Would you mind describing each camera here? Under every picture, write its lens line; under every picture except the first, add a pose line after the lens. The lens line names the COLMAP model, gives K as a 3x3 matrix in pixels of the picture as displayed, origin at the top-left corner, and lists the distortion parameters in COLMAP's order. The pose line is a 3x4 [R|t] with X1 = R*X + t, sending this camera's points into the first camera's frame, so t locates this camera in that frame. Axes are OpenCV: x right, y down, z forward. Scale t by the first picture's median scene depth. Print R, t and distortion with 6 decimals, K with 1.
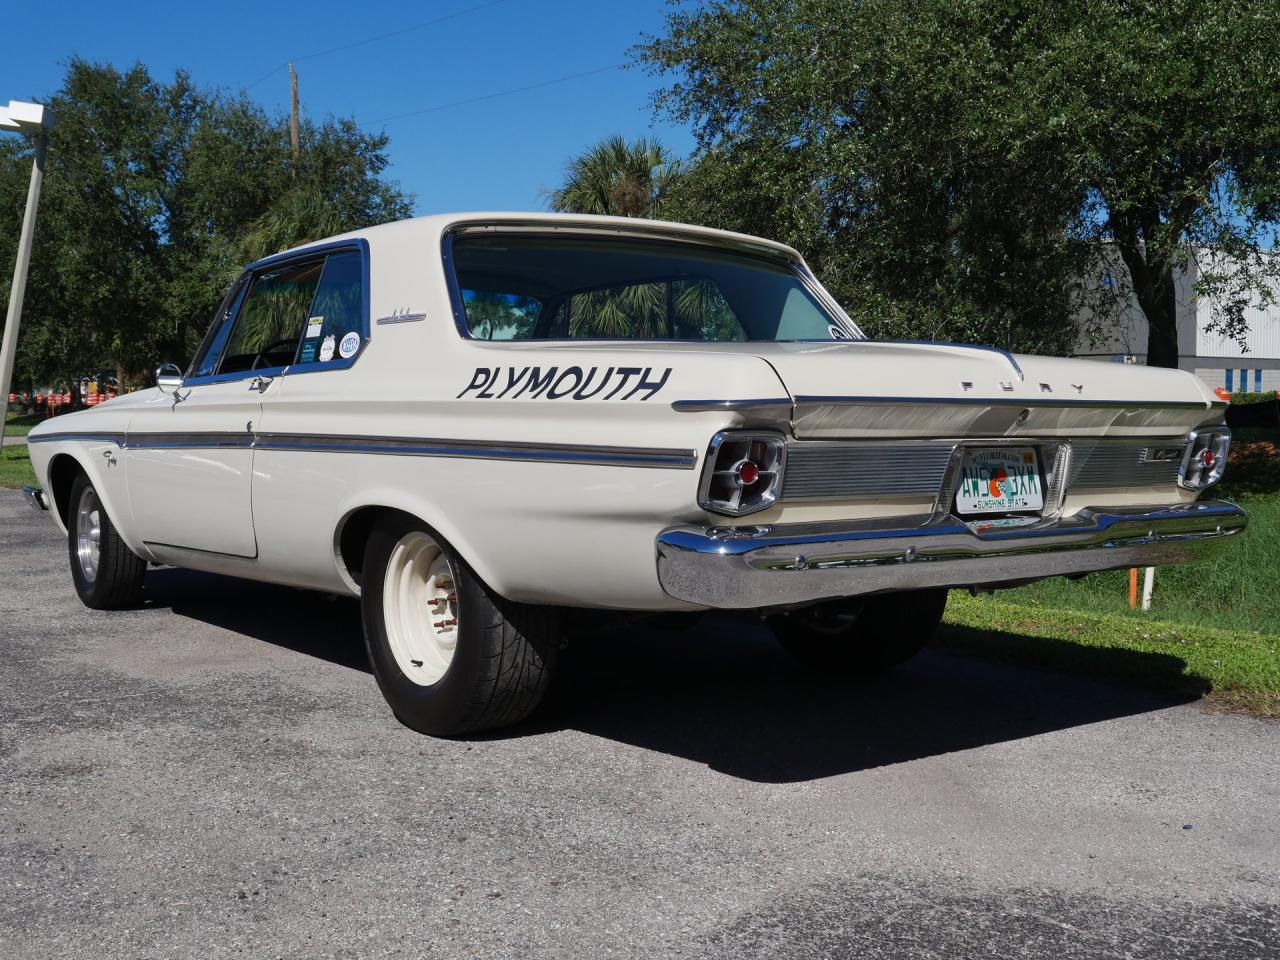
lens RADIAL K [[1455.3, 0, 640.0], [0, 1455.3, 480.0], [0, 0, 1]] dist [0.000606, -0.021437]
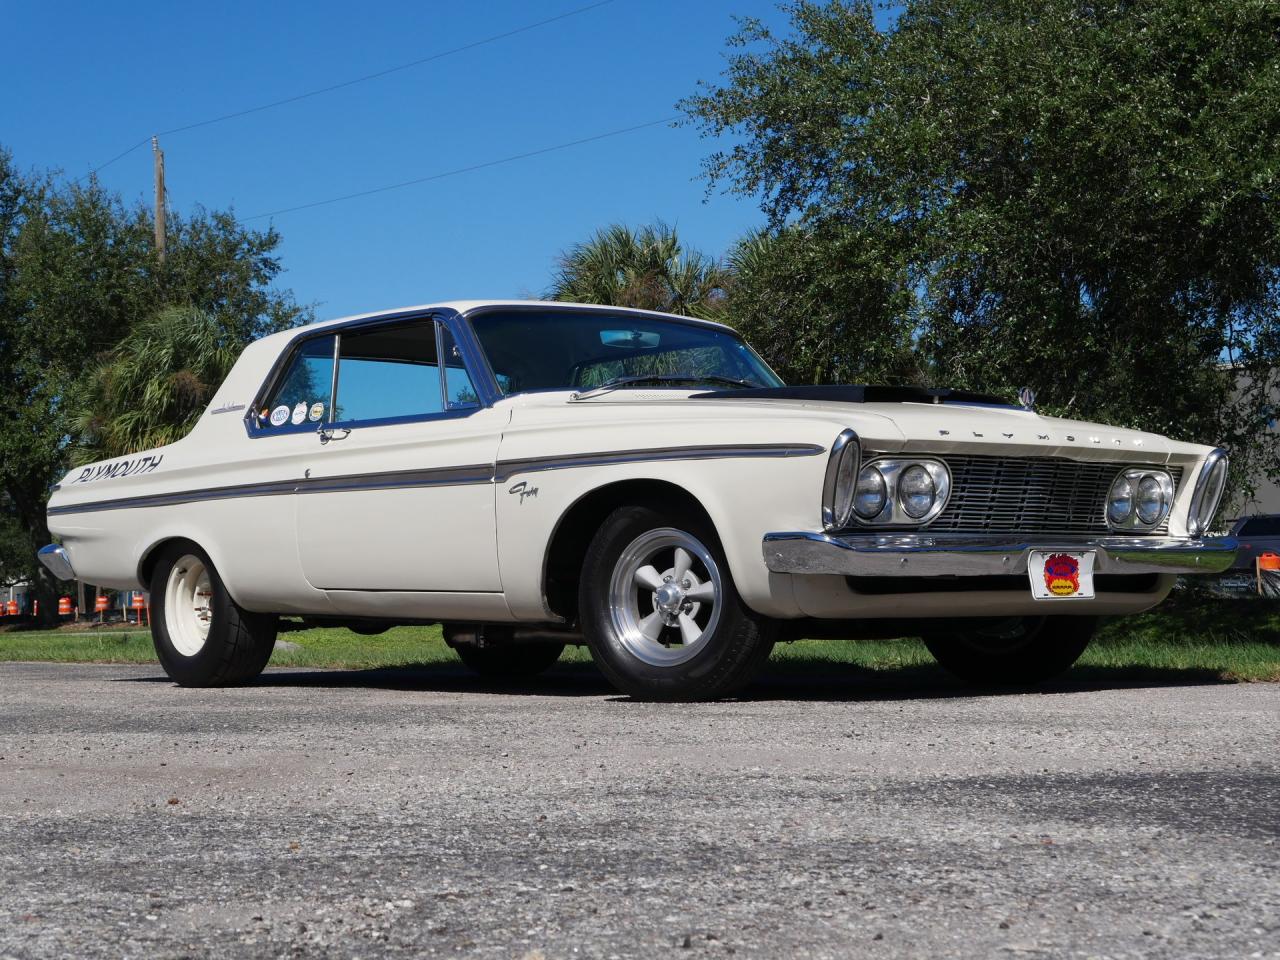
lens RADIAL K [[2087.1, 0, 640.0], [0, 2087.1, 480.0], [0, 0, 1]] dist [0.002911, 0.003047]
pose [[0.999437, -0.016779, 0.029052, -0.061474], [0.020101, 0.992797, -0.118111, 0.034278], [-0.026861, 0.118629, 0.992575, -0.079993]]
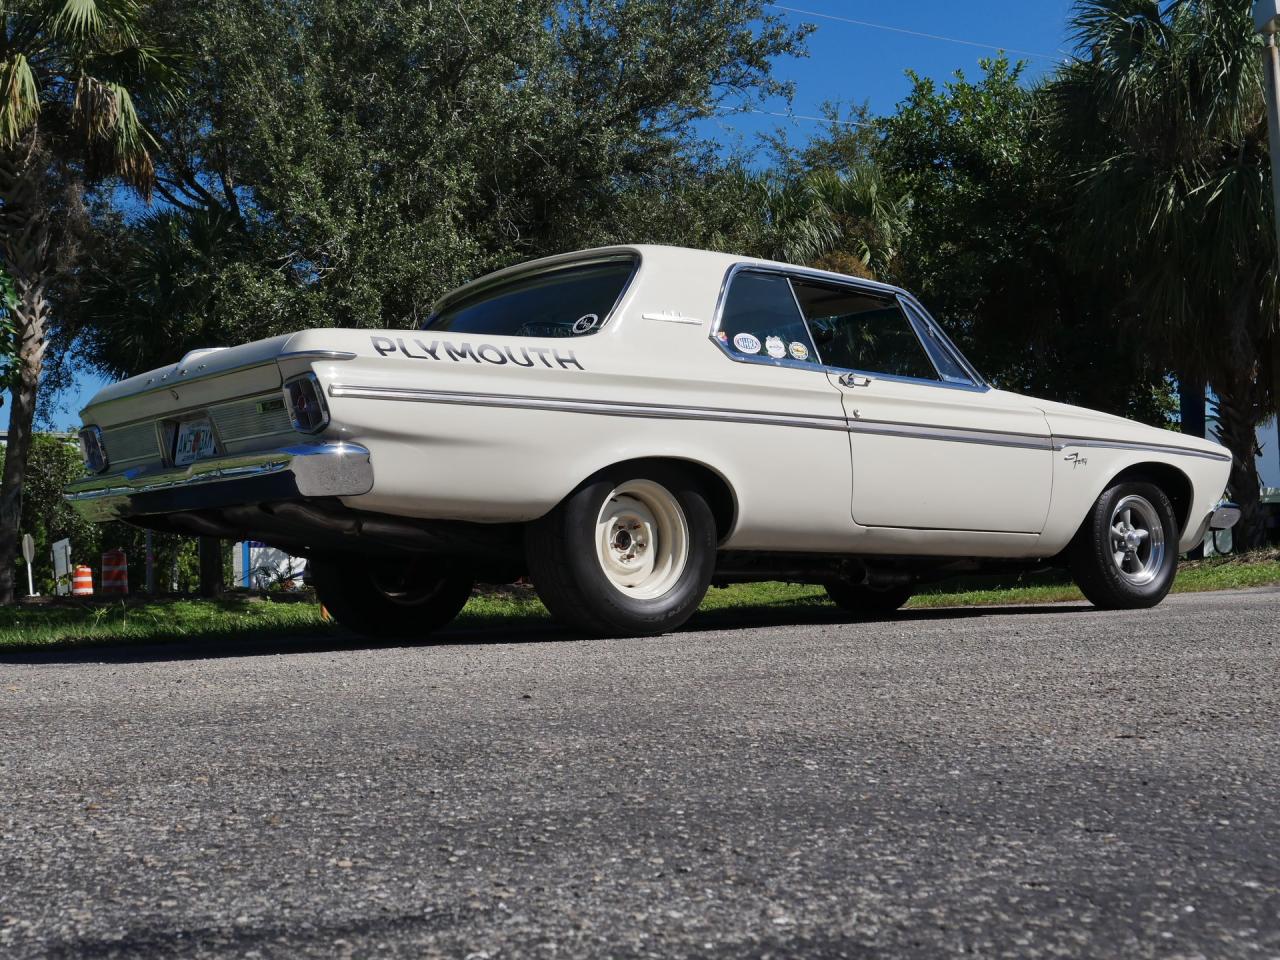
lens RADIAL K [[1653.7, 0, 642.9], [0, 1653.7, 481.9], [0, 0, 1]] dist [0.006250, -0.029312]
pose [[-0.028435, 0.056853, 0.997978, -0.410605], [0.080280, 0.995286, -0.054412, 0.014077], [-0.996367, 0.078570, -0.032865, 0.338298]]
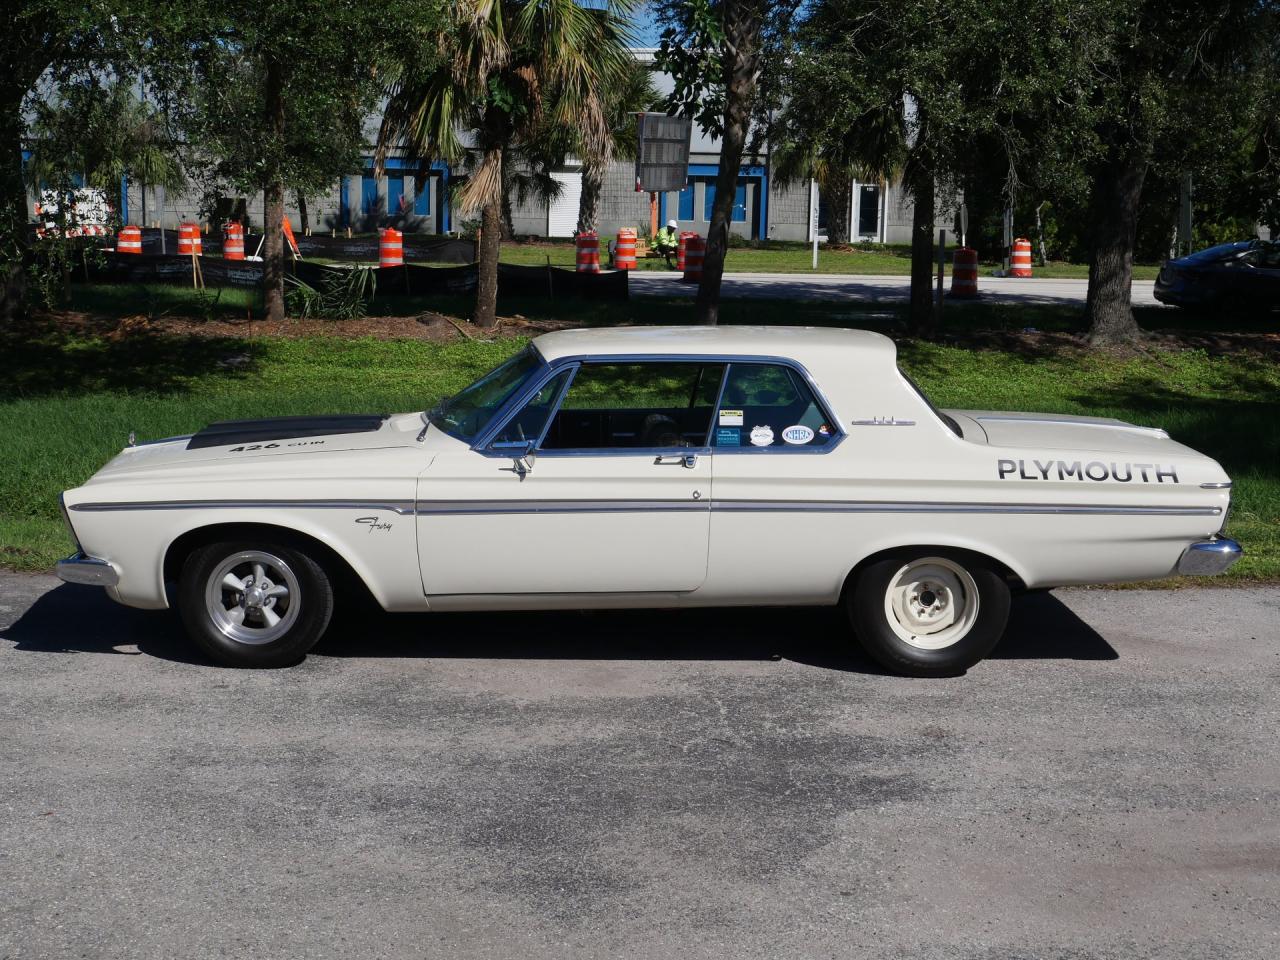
lens RADIAL K [[1880.8, 0, 640.0], [0, 1880.8, 480.0], [0, 0, 1]] dist [0.003588, -0.036622]
pose [[0.591645, -0.115338, 0.797905, -0.376107], [0.024977, 0.991861, 0.124854, -0.060046], [-0.805811, -0.053940, 0.589710, 0.005588]]
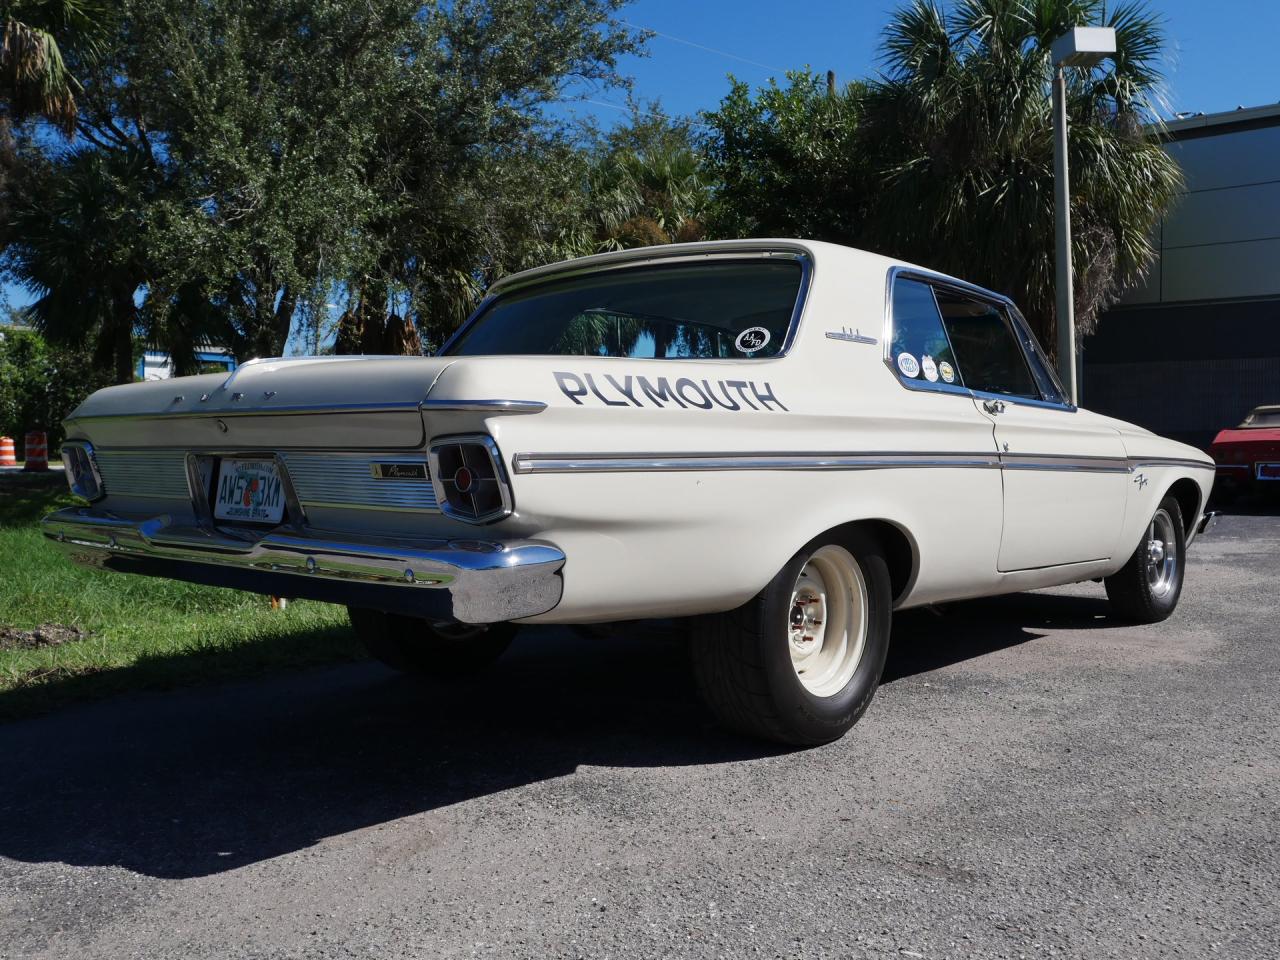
lens RADIAL K [[1187.0, 0, 643.6], [0, 1187.0, 483.9], [0, 0, 1]] dist [-0.030610, 0.017922]
pose [[-0.200519, -0.036535, 0.979008, -0.284799], [0.049049, 0.997677, 0.047278, -0.017685], [-0.978461, 0.057499, -0.198261, 0.383548]]
